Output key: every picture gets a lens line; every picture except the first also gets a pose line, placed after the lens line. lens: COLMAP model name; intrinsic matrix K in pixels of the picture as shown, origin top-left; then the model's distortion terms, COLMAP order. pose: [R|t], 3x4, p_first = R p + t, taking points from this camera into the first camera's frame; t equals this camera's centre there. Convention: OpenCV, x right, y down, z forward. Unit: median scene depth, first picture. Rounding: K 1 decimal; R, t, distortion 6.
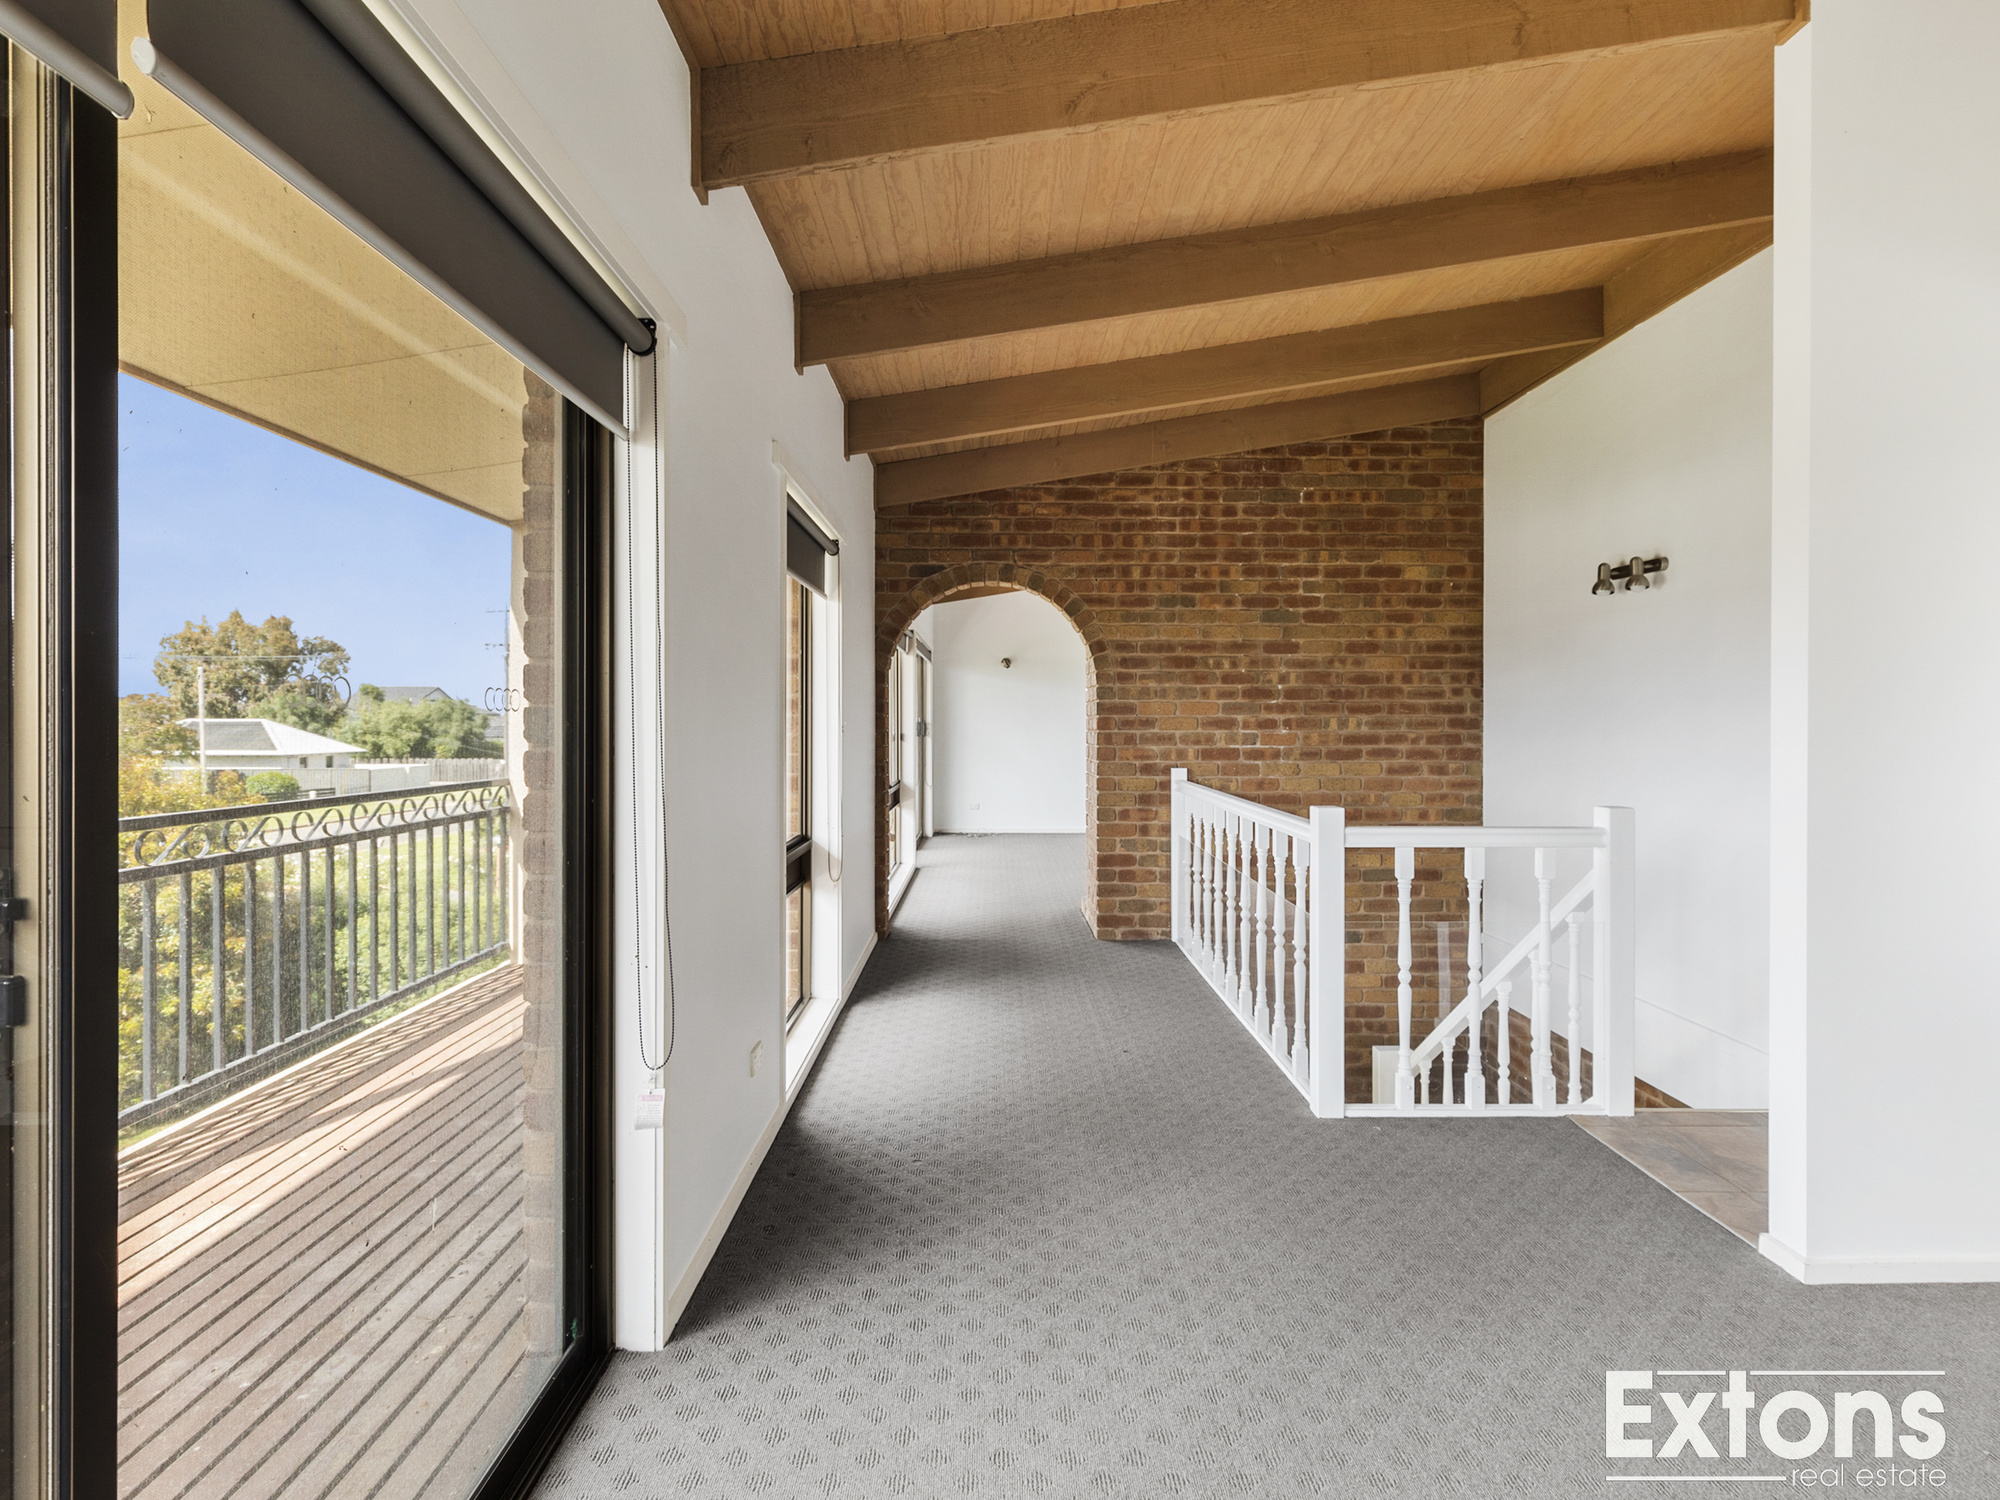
lens RADIAL K [[1021.3, 0, 999.3], [0, 1021.3, 731.5], [0, 0, 1]] dist [-0.000268, -0.000551]
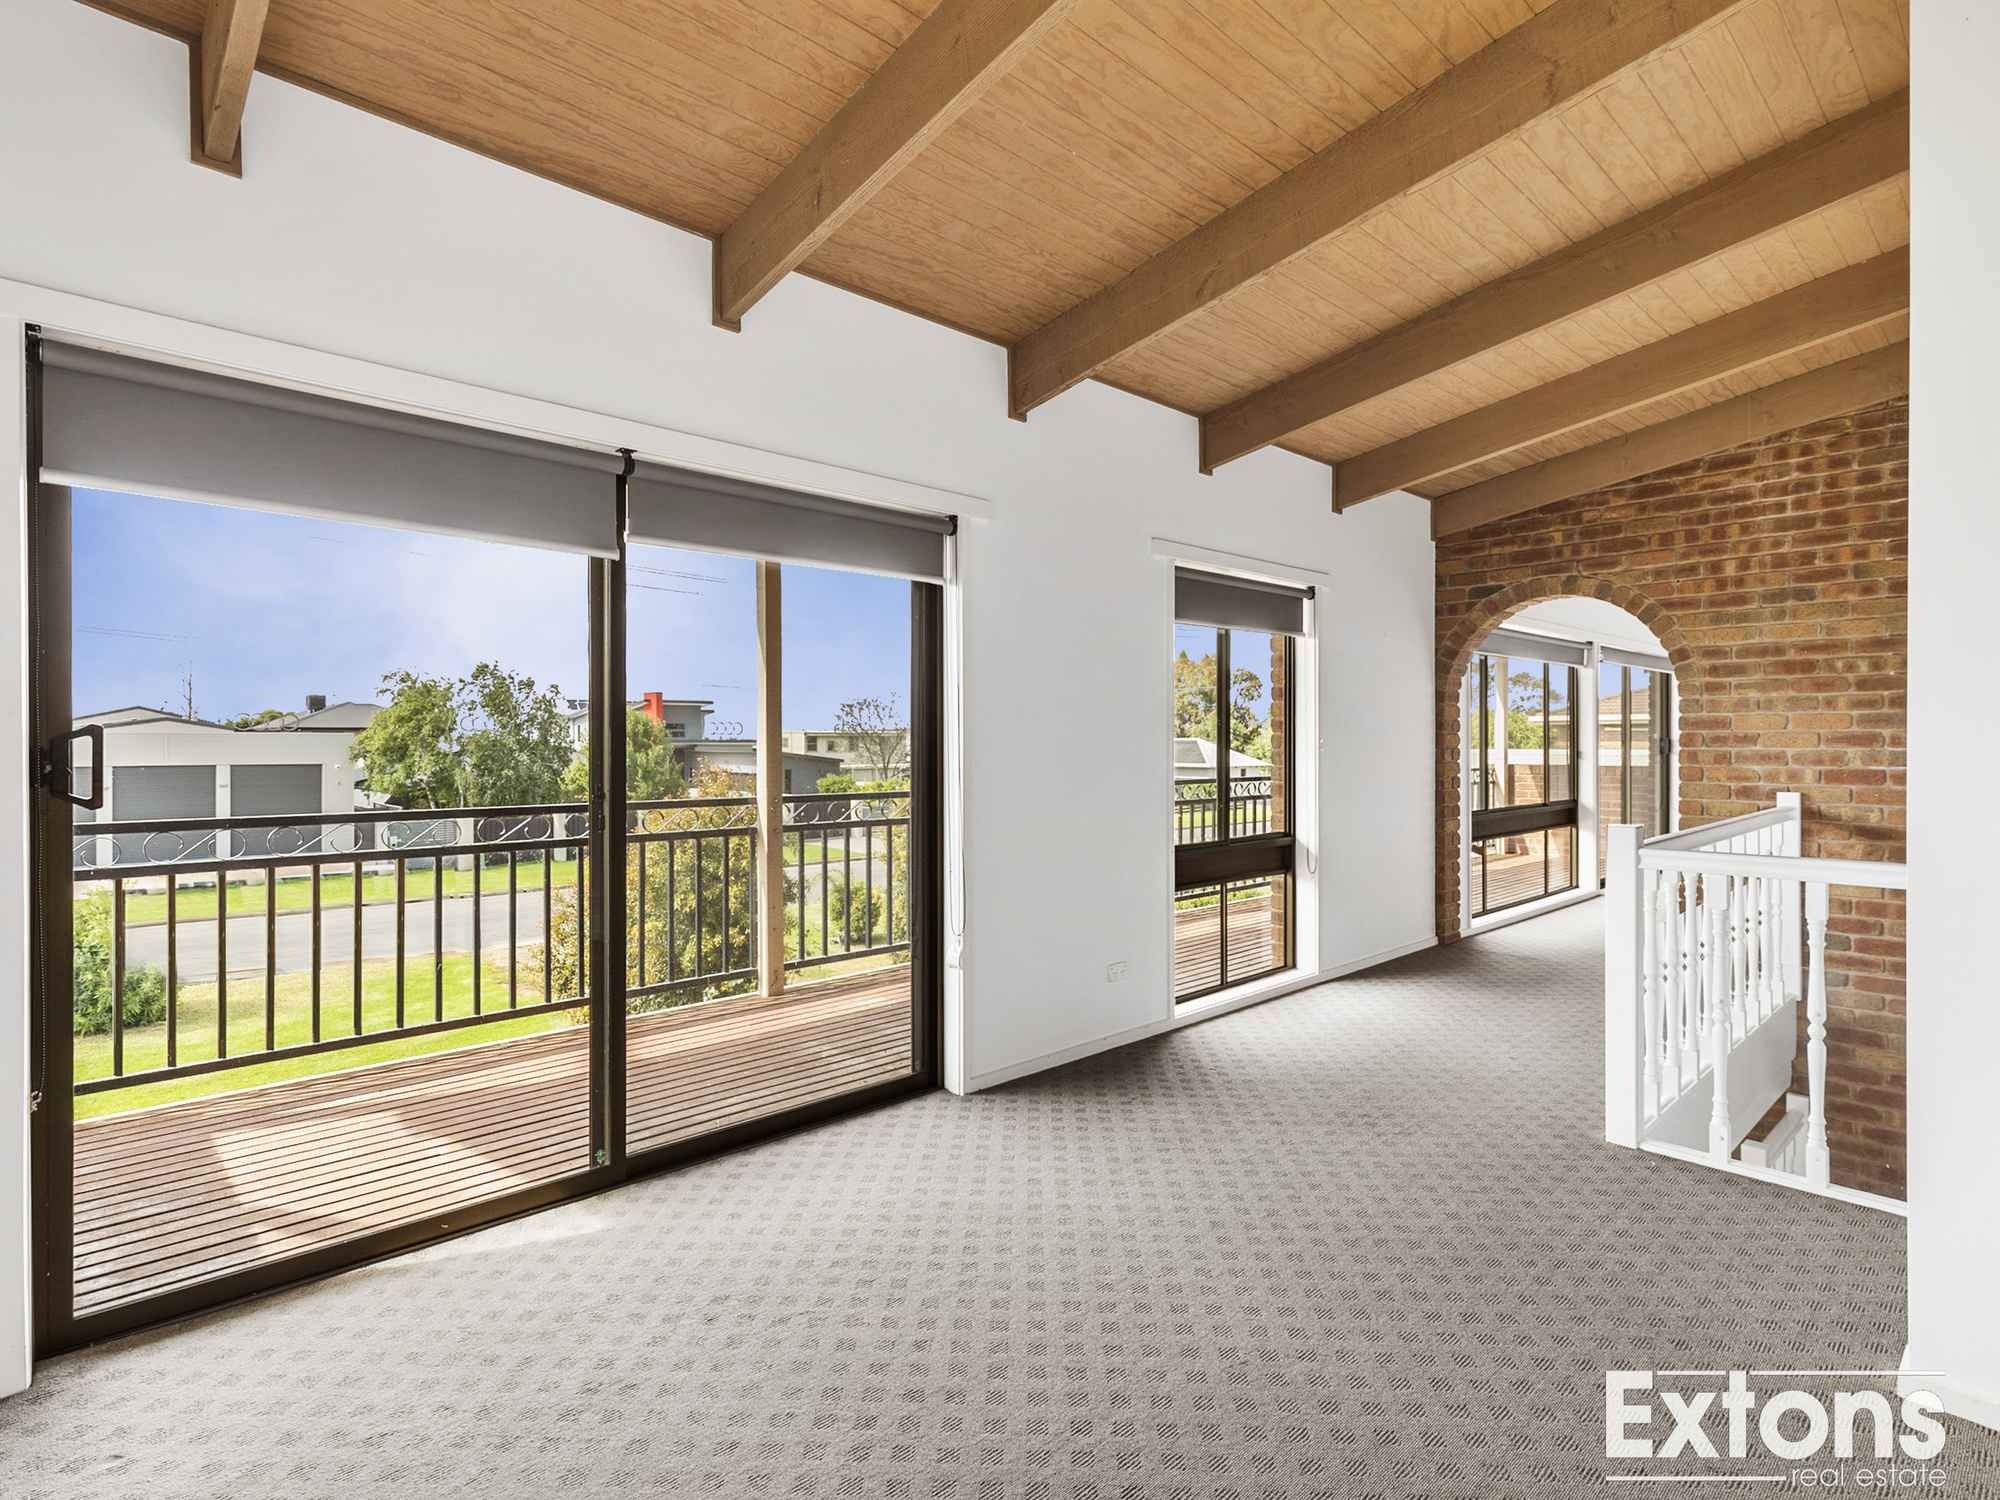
lens RADIAL K [[1021.3, 0, 1008.1], [0, 1021.3, 749.6], [0, 0, 1]] dist [-0.000268, -0.000551]
pose [[0.676761, 0.003536, -0.736195, 0.360253], [-0.003417, 0.999993, 0.001662, 0.001276], [0.736195, 0.001390, 0.676768, -0.048801]]
